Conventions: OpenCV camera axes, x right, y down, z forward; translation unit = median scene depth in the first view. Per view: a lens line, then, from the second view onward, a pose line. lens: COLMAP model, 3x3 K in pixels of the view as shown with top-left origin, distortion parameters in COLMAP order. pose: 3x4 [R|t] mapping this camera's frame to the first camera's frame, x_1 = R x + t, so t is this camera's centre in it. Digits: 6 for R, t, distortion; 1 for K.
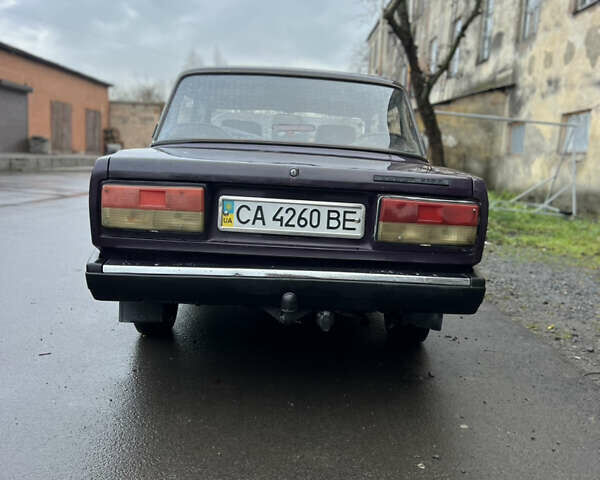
lens RADIAL K [[601.1, 0, 300.0], [0, 601.1, 240.0], [0, 0, 1]] dist [0.037322, -0.020525]
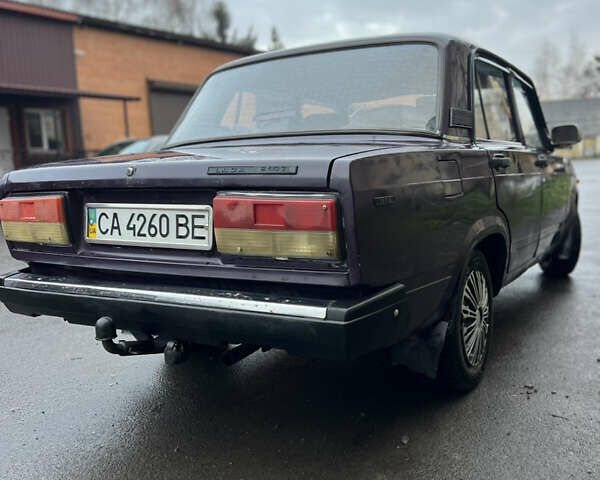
lens RADIAL K [[601.1, 0, 300.0], [0, 601.1, 240.0], [0, 0, 1]] dist [0.037322, -0.020525]
pose [[0.841452, -0.014647, -0.540133, 0.619336], [0.011767, 0.999892, -0.008783, -0.007296], [0.540204, 0.001035, 0.841534, 0.415519]]
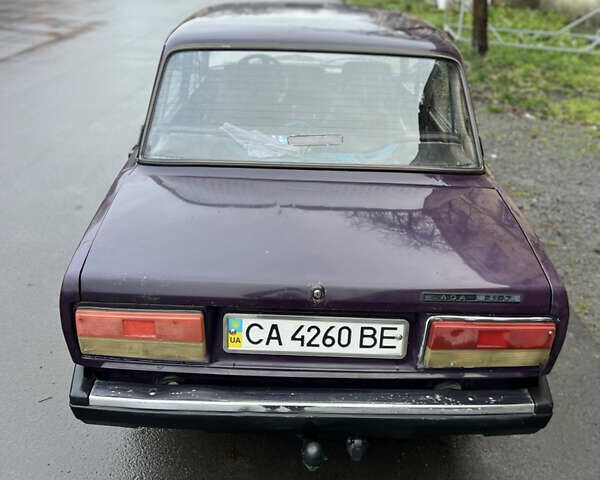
lens RADIAL K [[609.5, 0, 291.4], [0, 609.5, 239.5], [0, 0, 1]] dist [0.008457, -0.016786]
pose [[0.998980, -0.007733, -0.044499, -0.008469], [0.021409, 0.948594, 0.315770, -0.413762], [0.039769, -0.316400, 0.947792, 0.276314]]
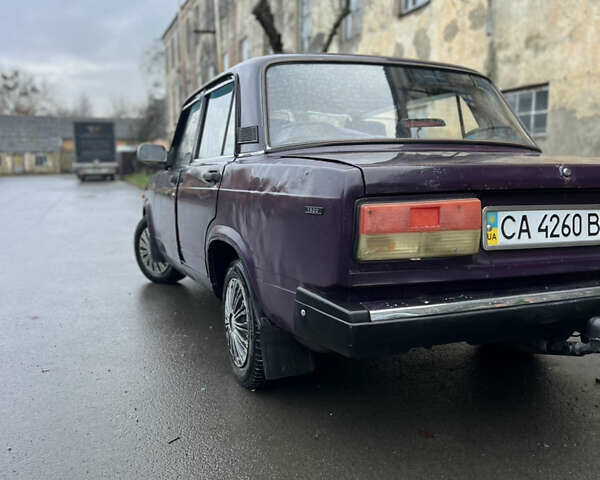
lens RADIAL K [[601.1, 0, 300.0], [0, 601.1, 240.0], [0, 0, 1]] dist [0.037322, -0.020525]
pose [[0.941965, -0.092006, 0.322857, -0.626678], [0.092299, 0.995627, 0.014438, -0.063302], [-0.322774, 0.016199, 0.946338, 0.314429]]
